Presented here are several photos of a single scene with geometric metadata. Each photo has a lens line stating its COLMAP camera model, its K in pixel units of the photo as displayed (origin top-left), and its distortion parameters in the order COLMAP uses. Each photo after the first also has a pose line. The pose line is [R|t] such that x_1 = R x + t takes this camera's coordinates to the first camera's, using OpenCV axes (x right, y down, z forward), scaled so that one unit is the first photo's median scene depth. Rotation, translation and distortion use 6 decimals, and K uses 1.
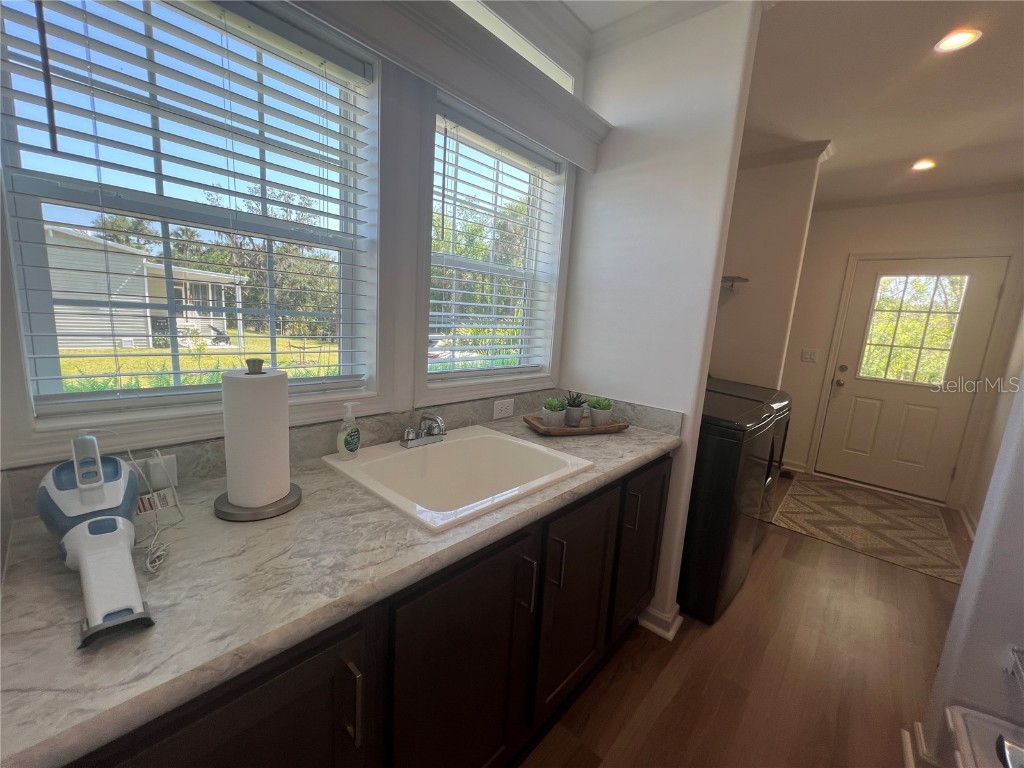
lens RADIAL K [[411.5, 0, 512.1], [0, 411.5, 386.5], [0, 0, 1]] dist [-0.003060, 0.000717]
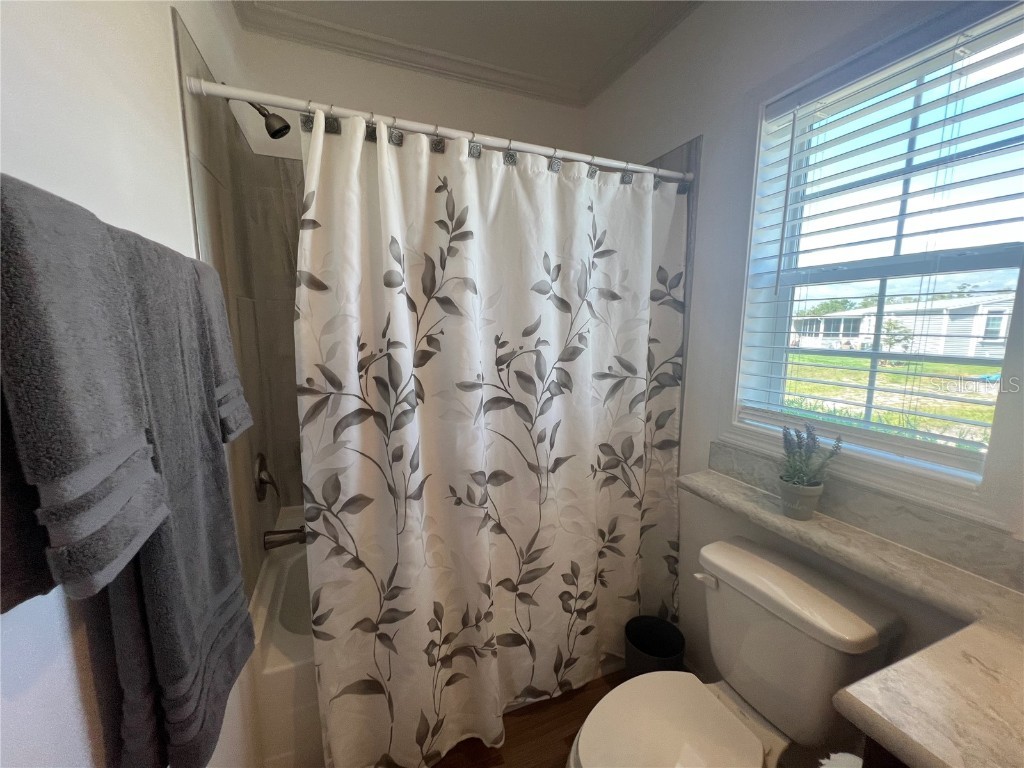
lens RADIAL K [[411.5, 0, 512.1], [0, 411.5, 386.5], [0, 0, 1]] dist [-0.003060, 0.000717]
pose [[-0.437986, 0.065467, -0.896595, 0.552077], [-0.187991, 0.968625, 0.162560, -0.123603], [0.879106, 0.239751, -0.411936, 0.654564]]
